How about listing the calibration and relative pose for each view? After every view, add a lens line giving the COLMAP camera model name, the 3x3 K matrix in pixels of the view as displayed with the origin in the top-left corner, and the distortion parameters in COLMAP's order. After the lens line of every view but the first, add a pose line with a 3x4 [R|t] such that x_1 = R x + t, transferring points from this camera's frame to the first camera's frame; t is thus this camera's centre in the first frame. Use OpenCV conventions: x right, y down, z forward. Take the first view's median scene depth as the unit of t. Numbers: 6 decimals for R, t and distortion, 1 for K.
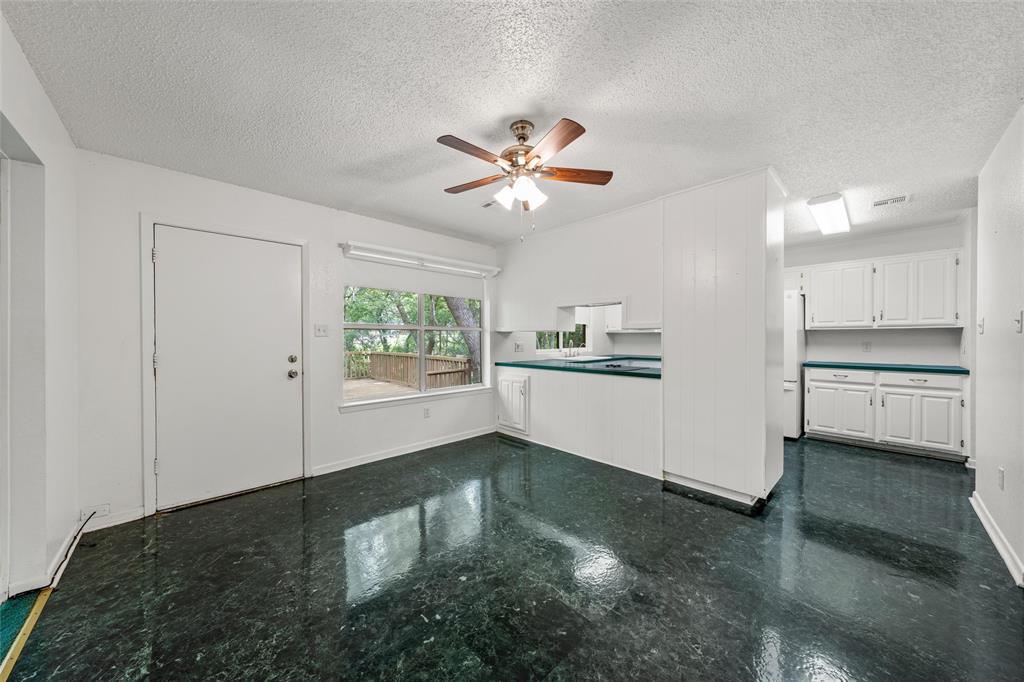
lens RADIAL K [[345.2, 0, 510.9], [0, 345.2, 345.6], [0, 0, 1]] dist [-0.001655, 0.000004]
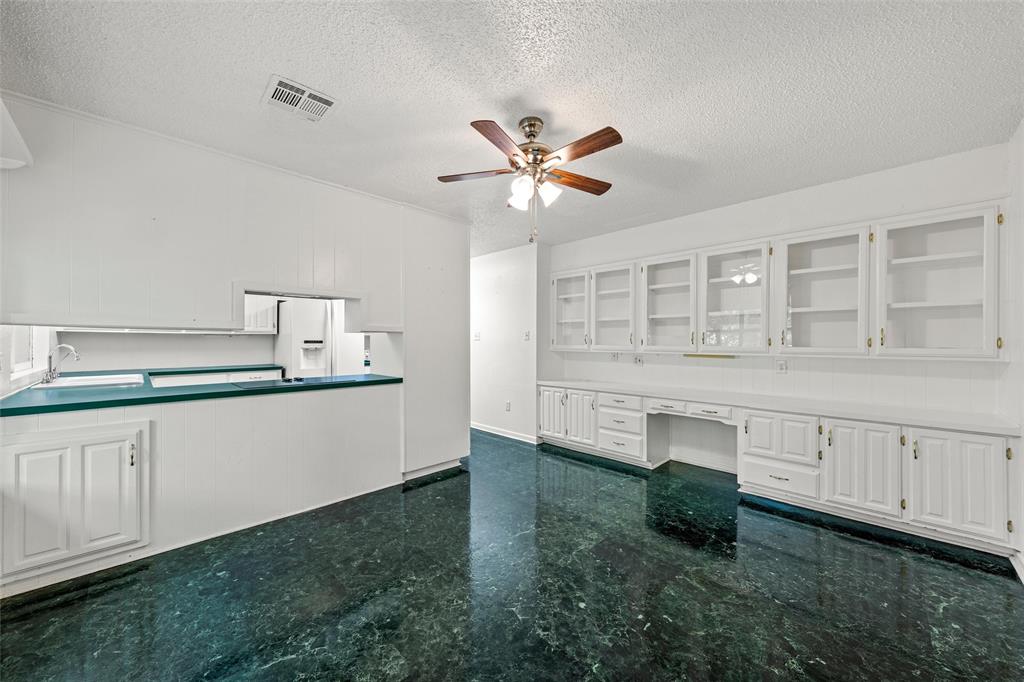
lens RADIAL K [[387.3, 0, 510.9], [0, 387.3, 335.6], [0, 0, 1]] dist [0.006872, 0.000264]
pose [[-0.032729, 0.013605, 0.999372, -1.161720], [0.016771, 0.999774, -0.013061, -0.020933], [-0.999324, 0.016333, -0.032949, 1.211271]]
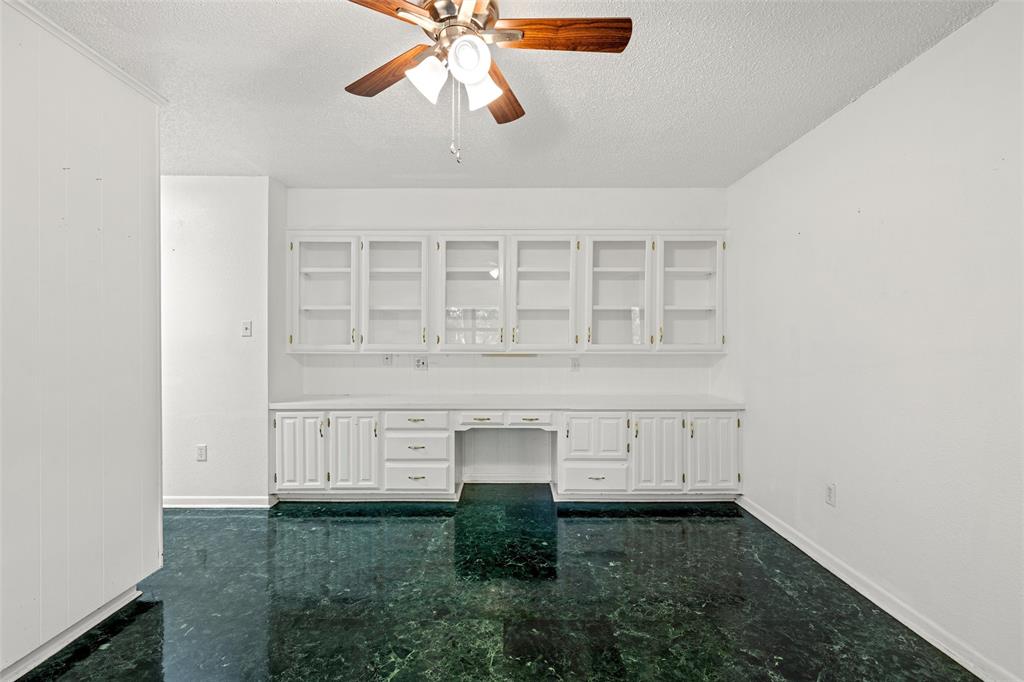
lens RADIAL K [[453.0, 0, 516.1], [0, 453.0, 338.8], [0, 0, 1]] dist [0.008949, -0.000786]
pose [[-0.735223, -0.003232, 0.677817, -0.575120], [0.011084, 0.999798, 0.016791, -0.033975], [-0.677734, 0.019858, -0.735039, 1.628182]]
